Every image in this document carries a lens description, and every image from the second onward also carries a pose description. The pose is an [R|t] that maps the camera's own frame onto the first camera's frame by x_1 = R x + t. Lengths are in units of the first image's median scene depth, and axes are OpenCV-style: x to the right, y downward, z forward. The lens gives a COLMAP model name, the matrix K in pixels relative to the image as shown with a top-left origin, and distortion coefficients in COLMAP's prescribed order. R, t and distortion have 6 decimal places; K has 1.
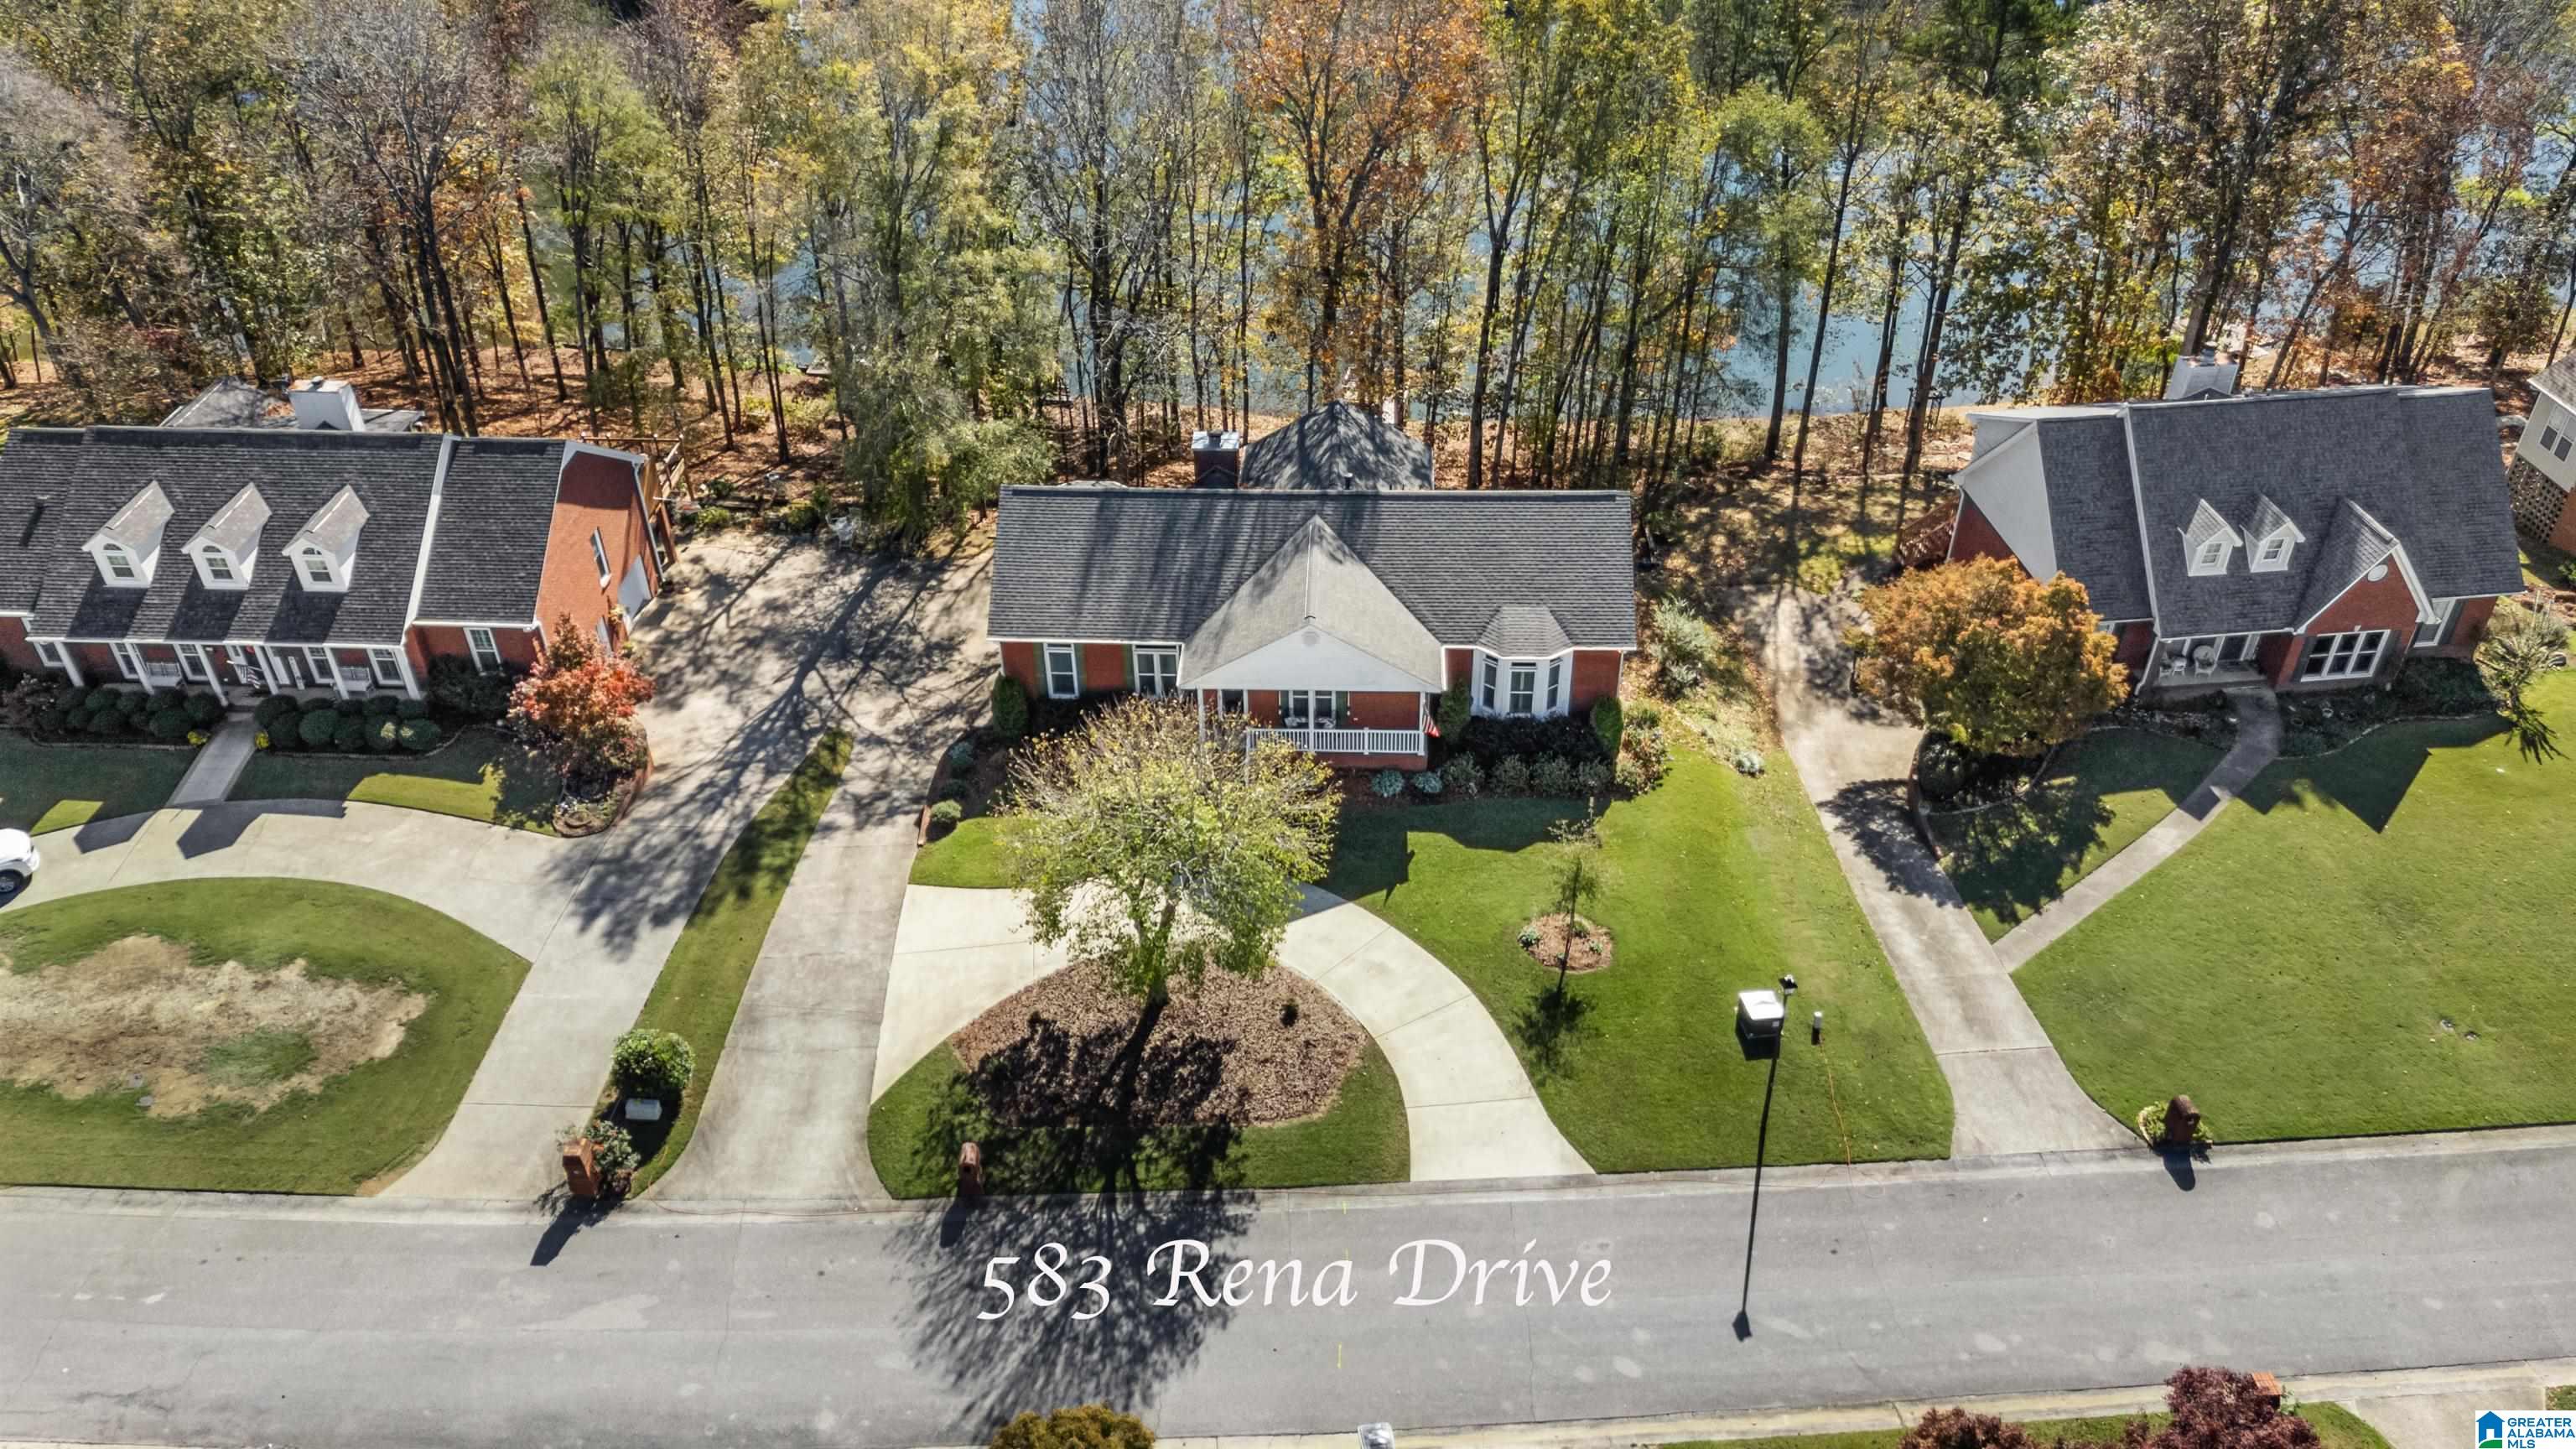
lens RADIAL K [[1901.4, 0, 1303.0], [0, 1901.4, 747.6], [0, 0, 1]] dist [0.056399, -0.015256]
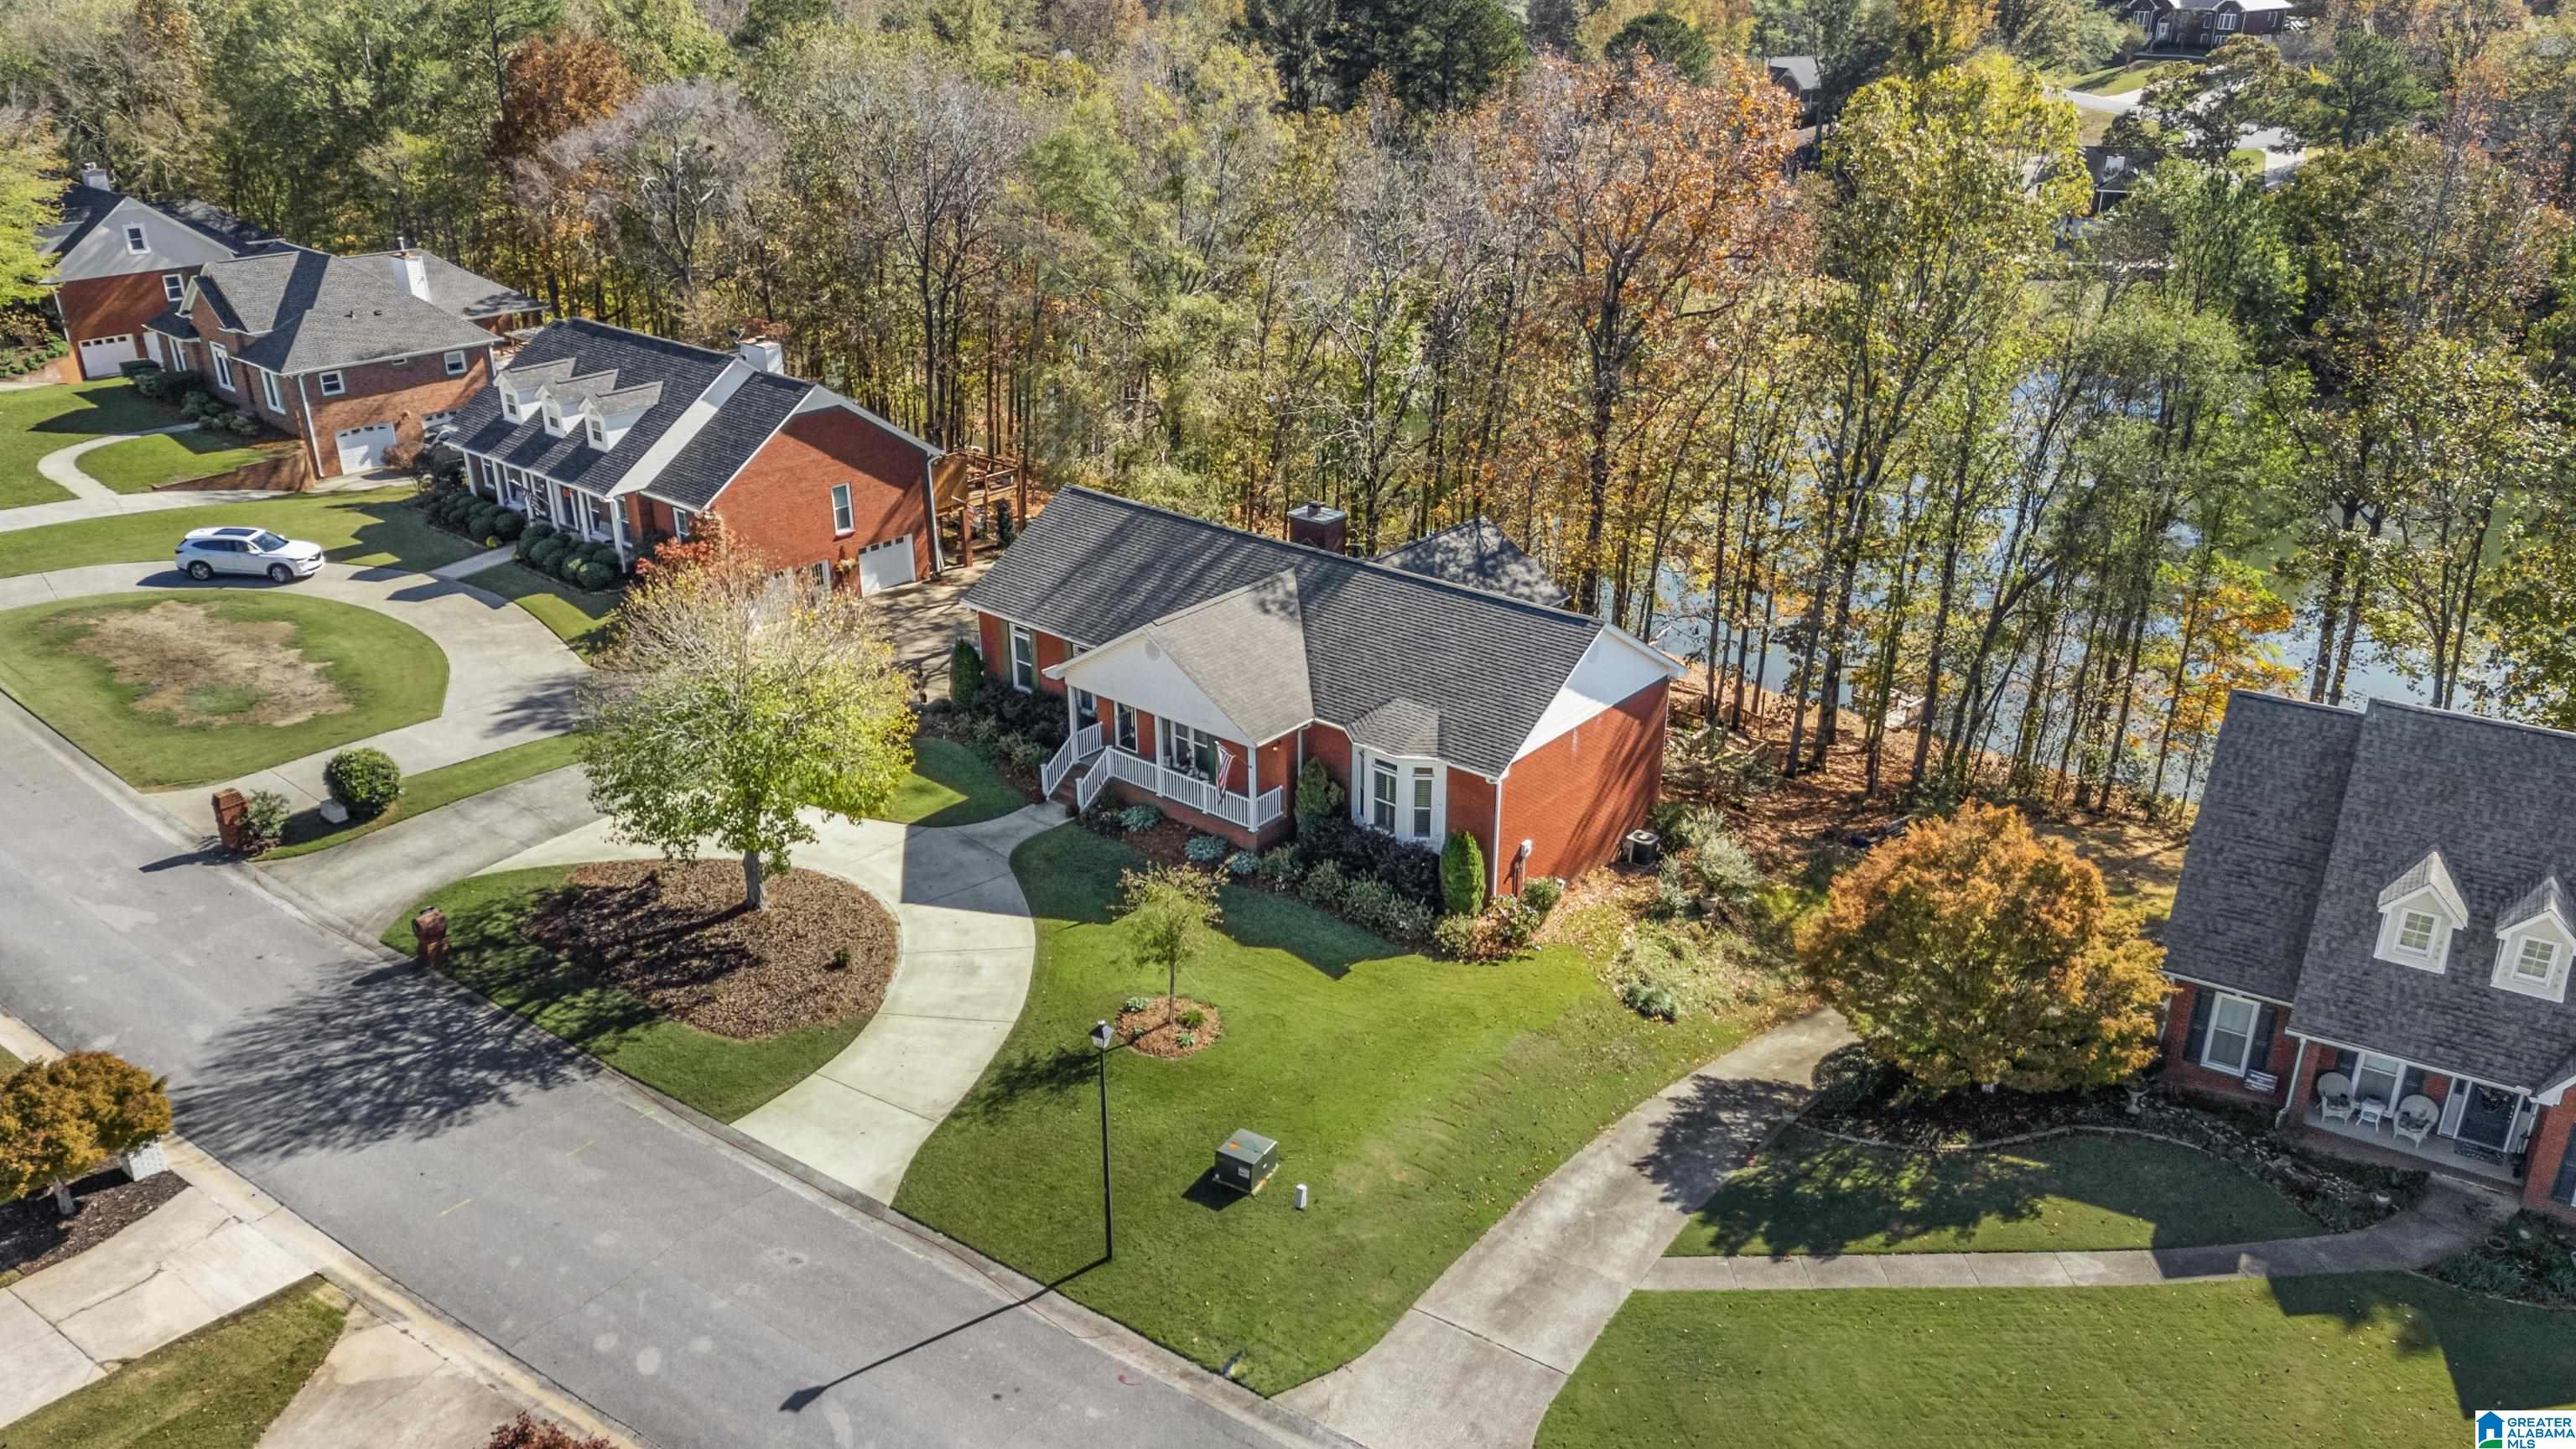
lens RADIAL K [[1901.4, 0, 1278.4], [0, 1901.4, 728.7], [0, 0, 1]] dist [0.056399, -0.015256]
pose [[0.783557, 0.252043, -0.567902, 0.569386], [-0.381171, 0.916811, -0.119022, 0.060967], [0.490660, 0.309728, 0.814445, 0.305884]]
